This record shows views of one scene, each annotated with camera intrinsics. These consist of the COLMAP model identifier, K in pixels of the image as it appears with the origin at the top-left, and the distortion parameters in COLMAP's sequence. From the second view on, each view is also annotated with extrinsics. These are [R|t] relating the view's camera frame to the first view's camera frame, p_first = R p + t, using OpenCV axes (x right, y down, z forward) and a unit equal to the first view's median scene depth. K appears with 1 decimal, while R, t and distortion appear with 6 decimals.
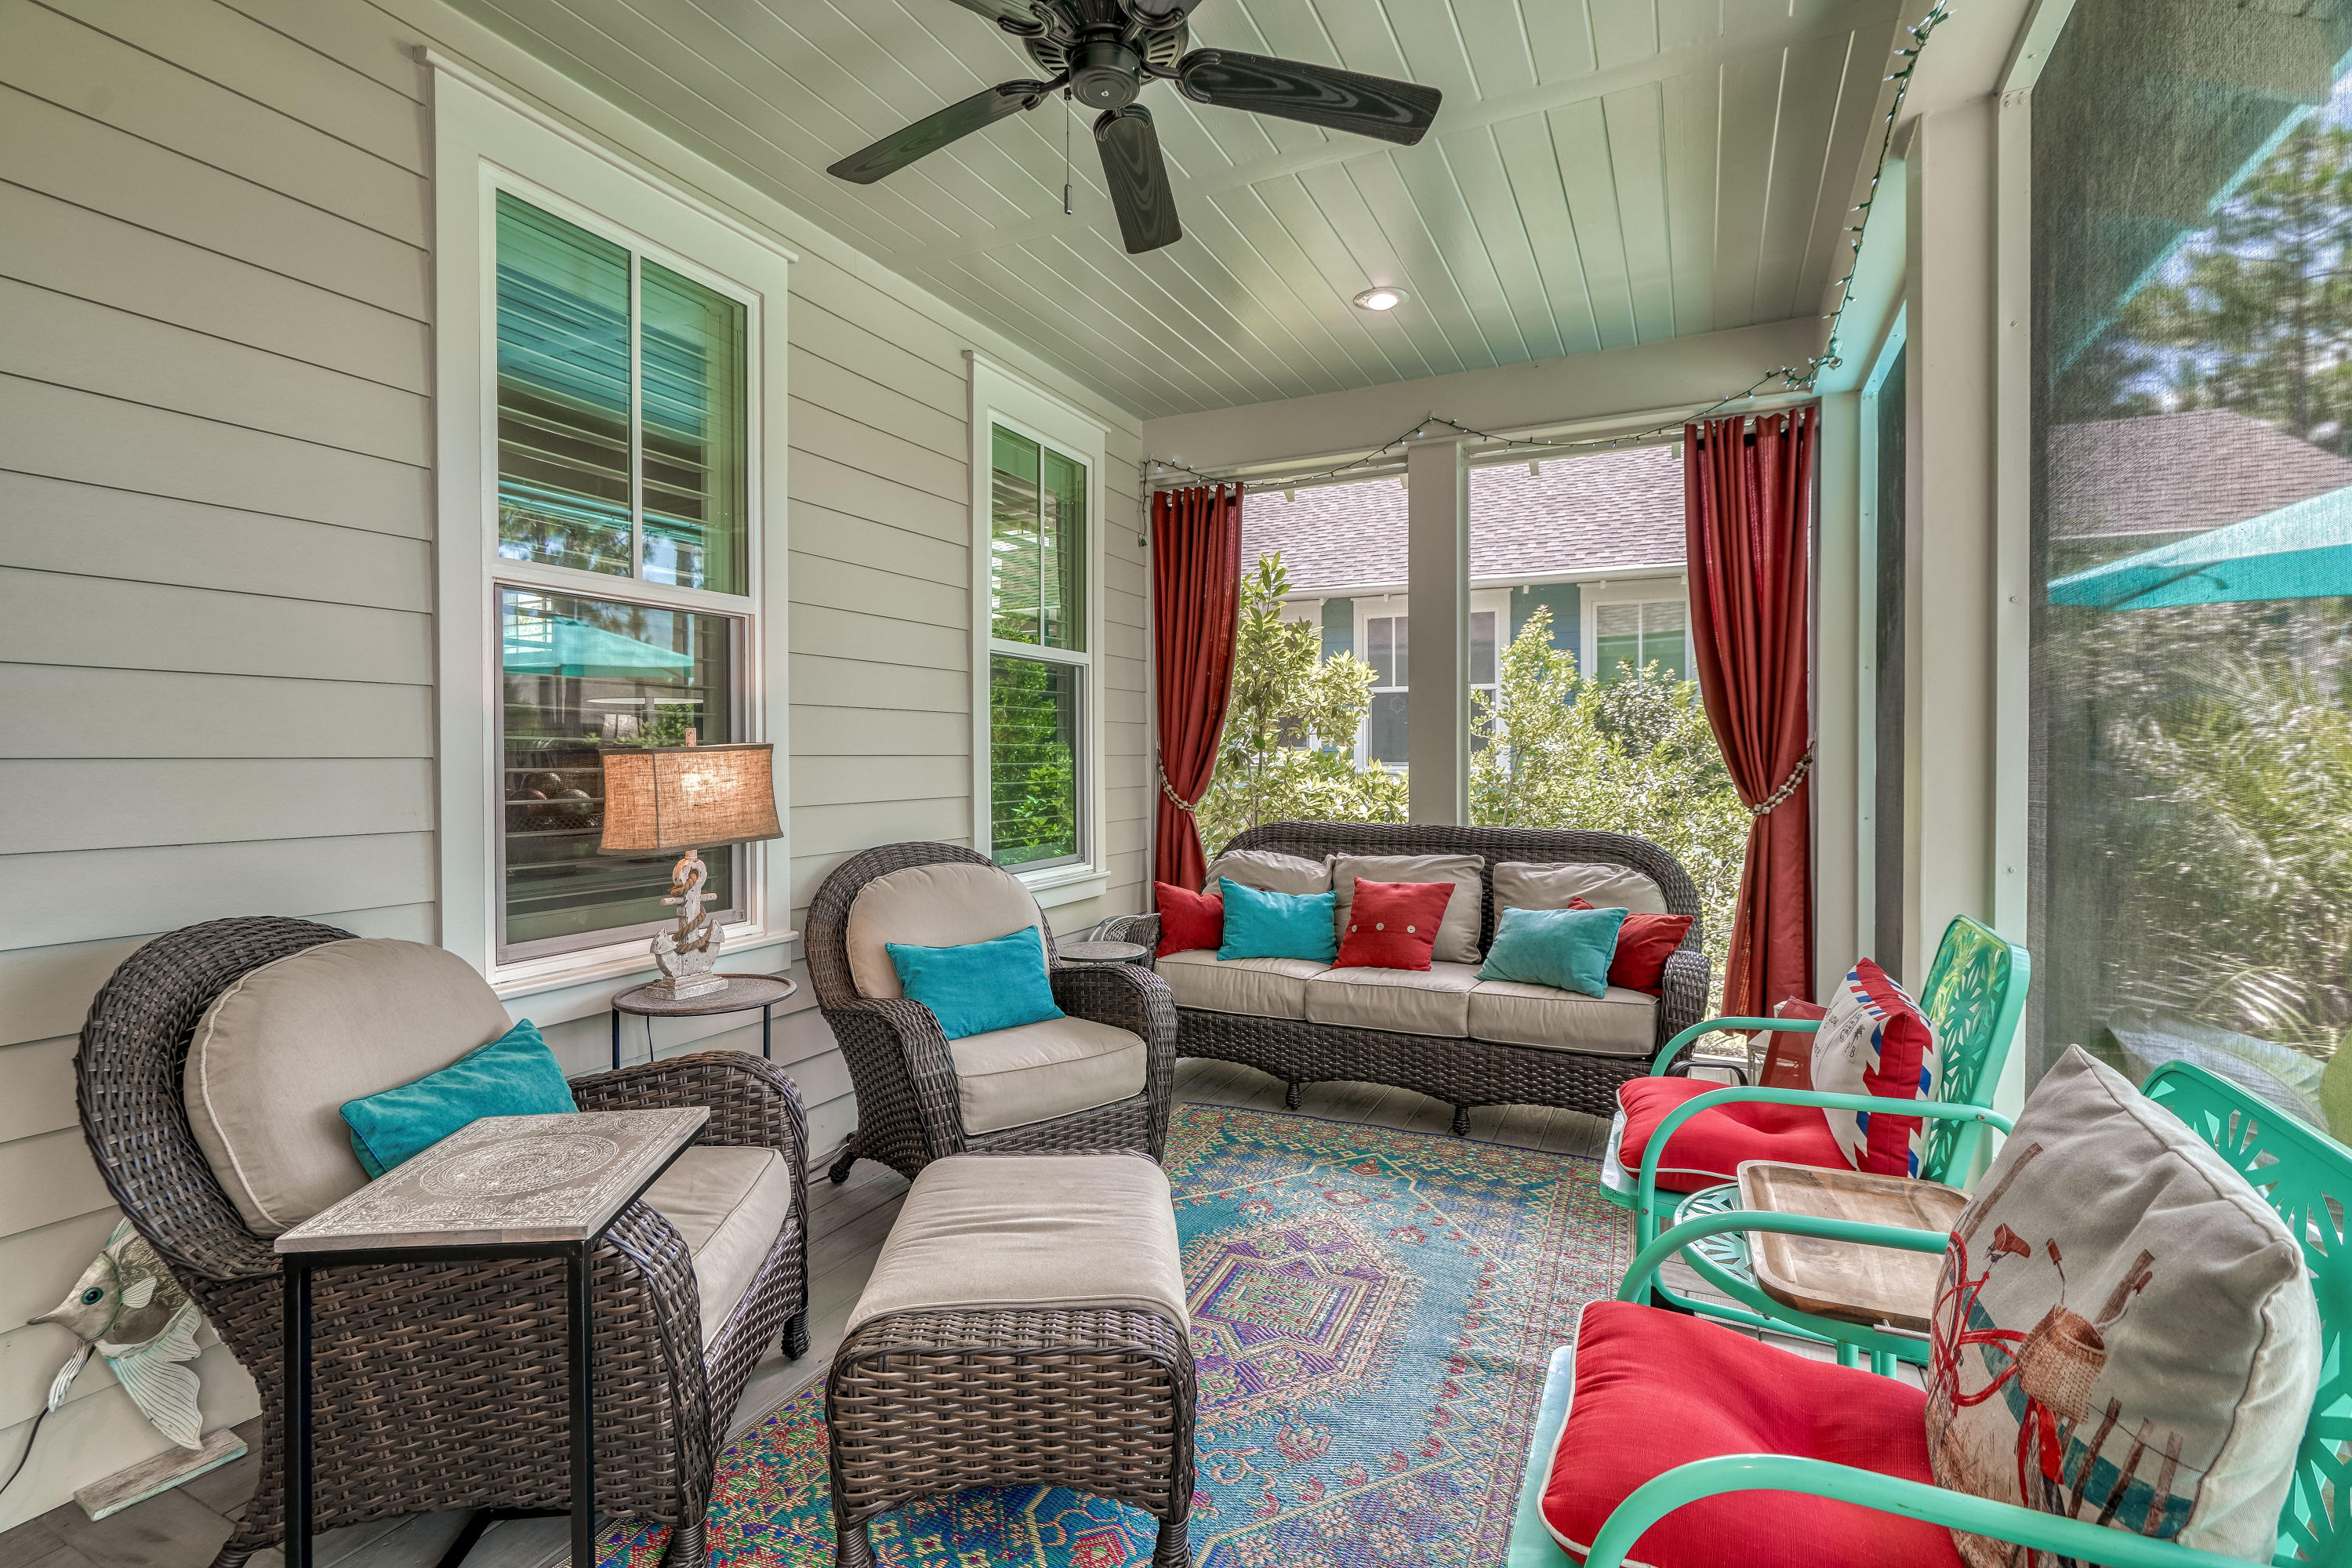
lens RADIAL K [[1089.6, 0, 1180.4], [0, 1089.6, 768.9], [0, 0, 1]] dist [-0.003560, 0.001607]
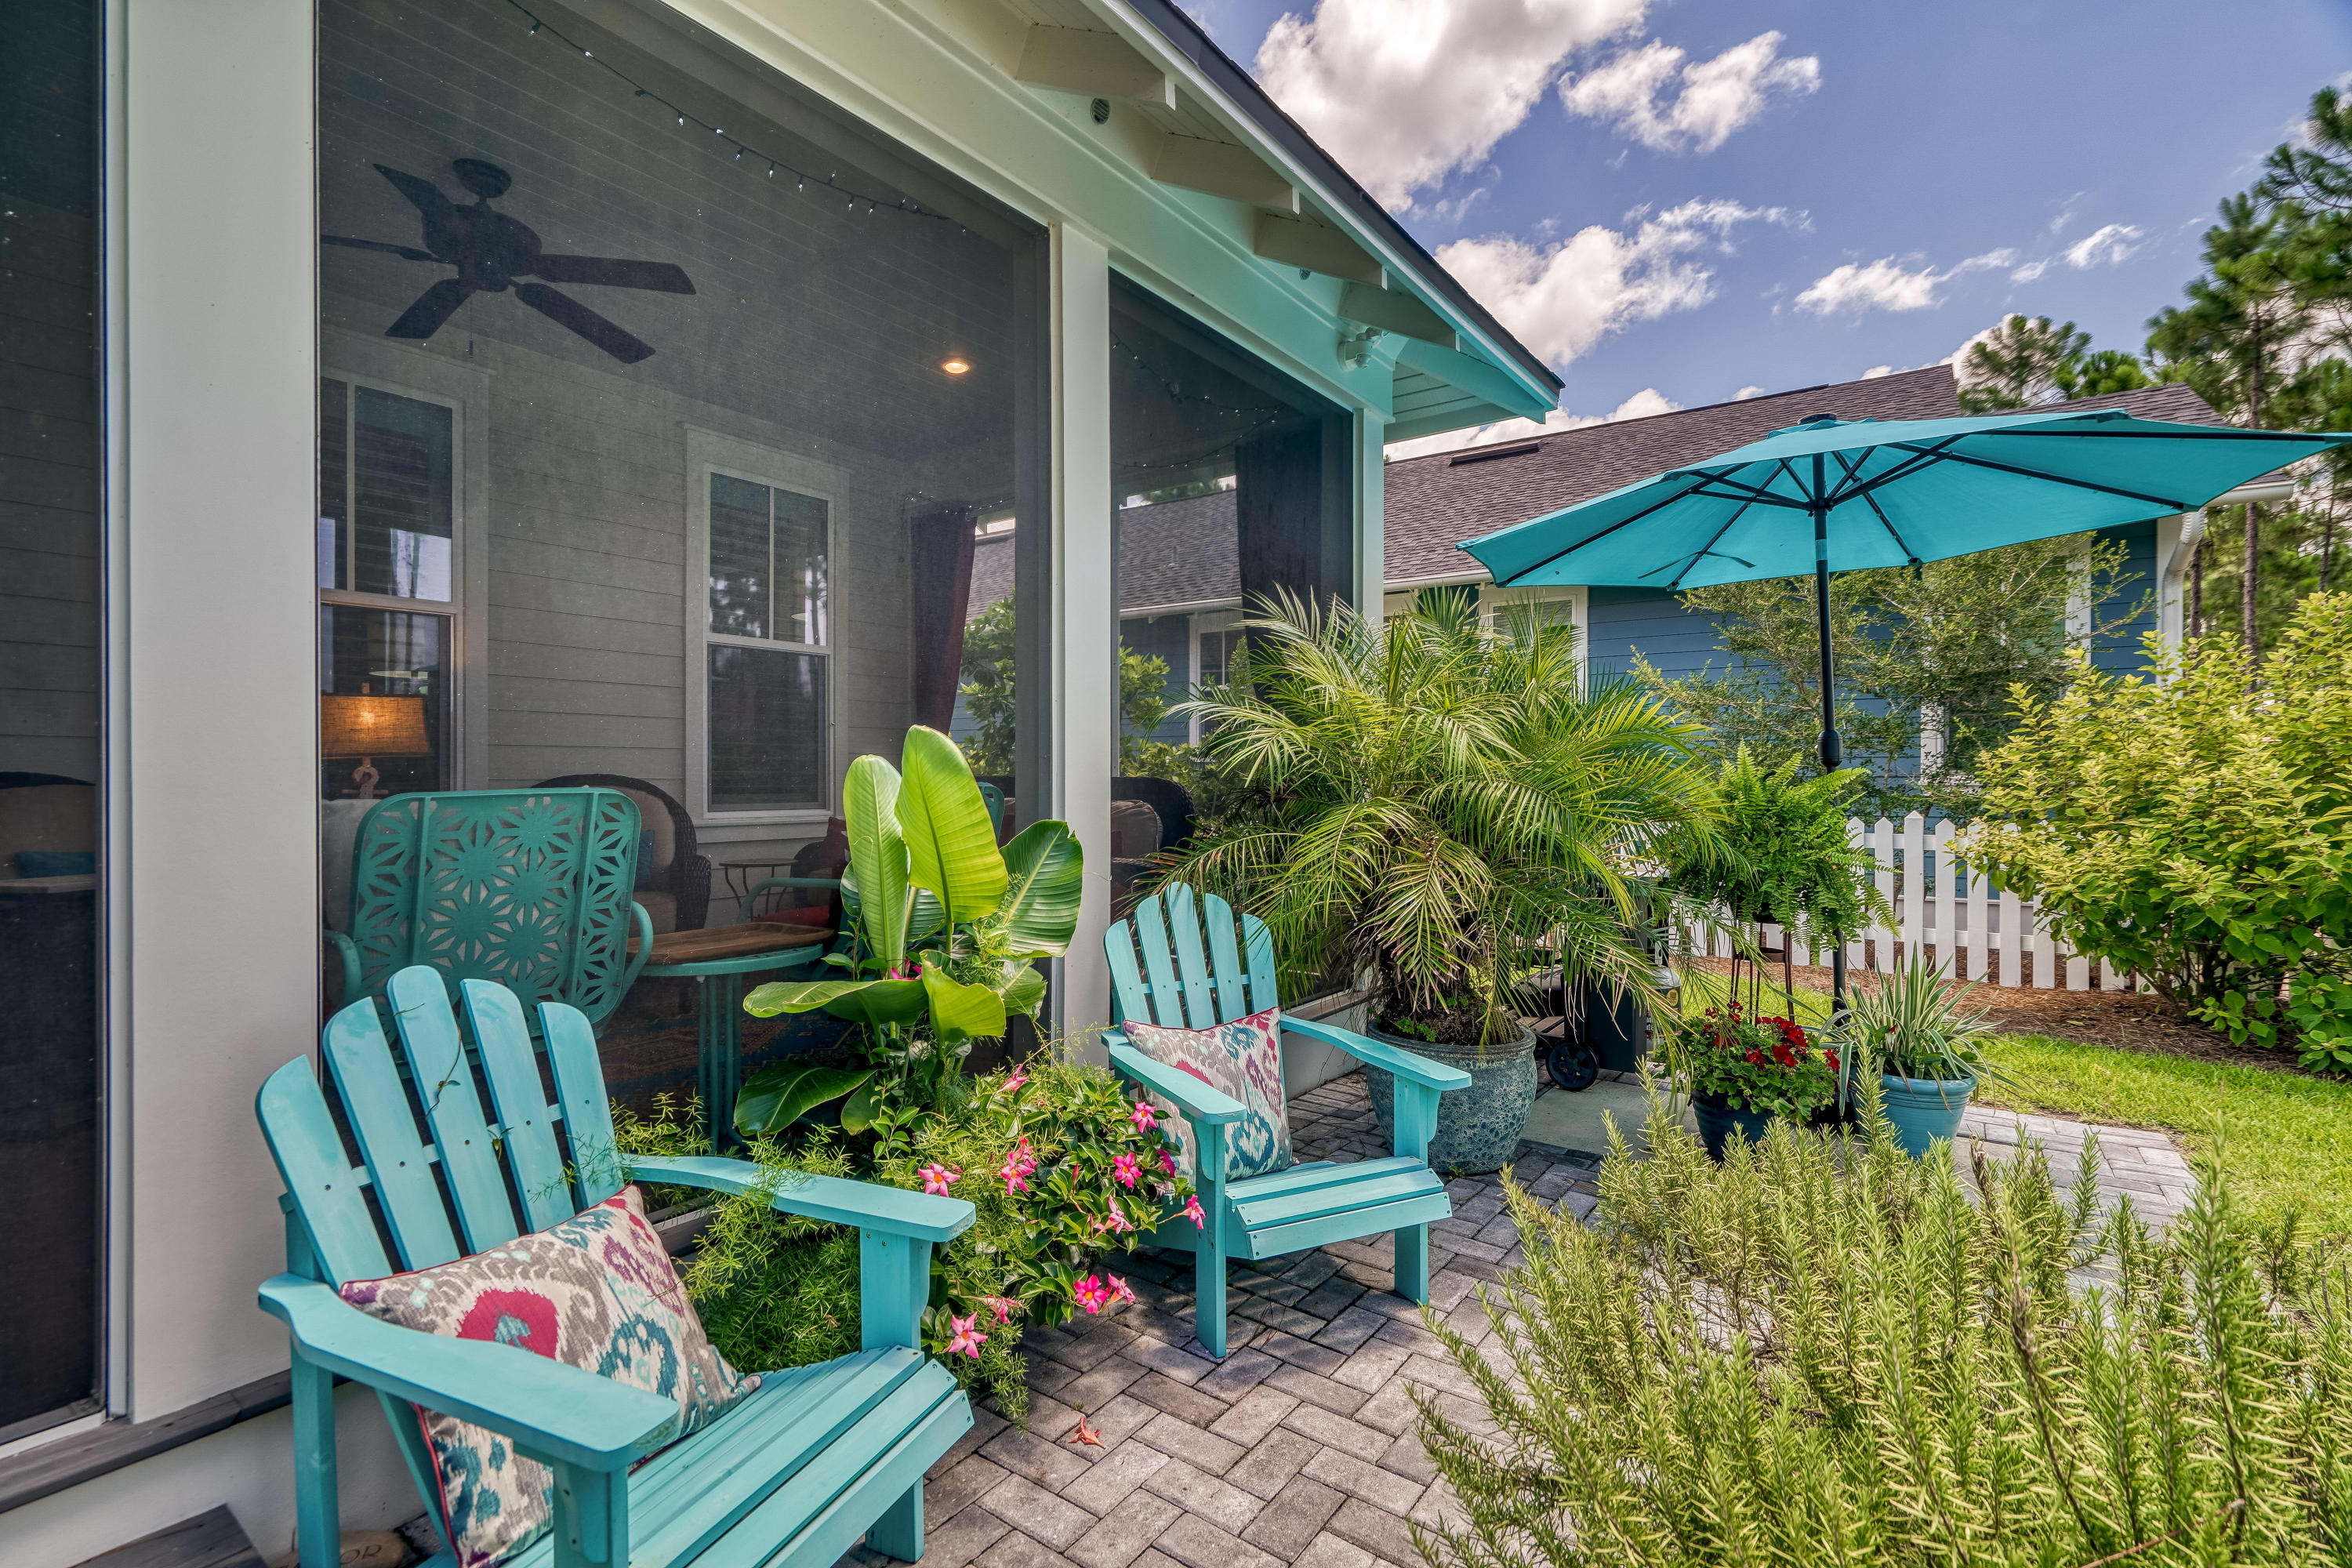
lens RADIAL K [[1089.6, 0, 1172.0], [0, 1089.6, 786.3], [0, 0, 1]] dist [-0.003560, 0.001607]
pose [[0.982264, 0.002892, -0.187479, 0.687084], [-0.004764, 0.999943, -0.009537, 0.084107], [0.187441, 0.010261, 0.982222, -0.227690]]
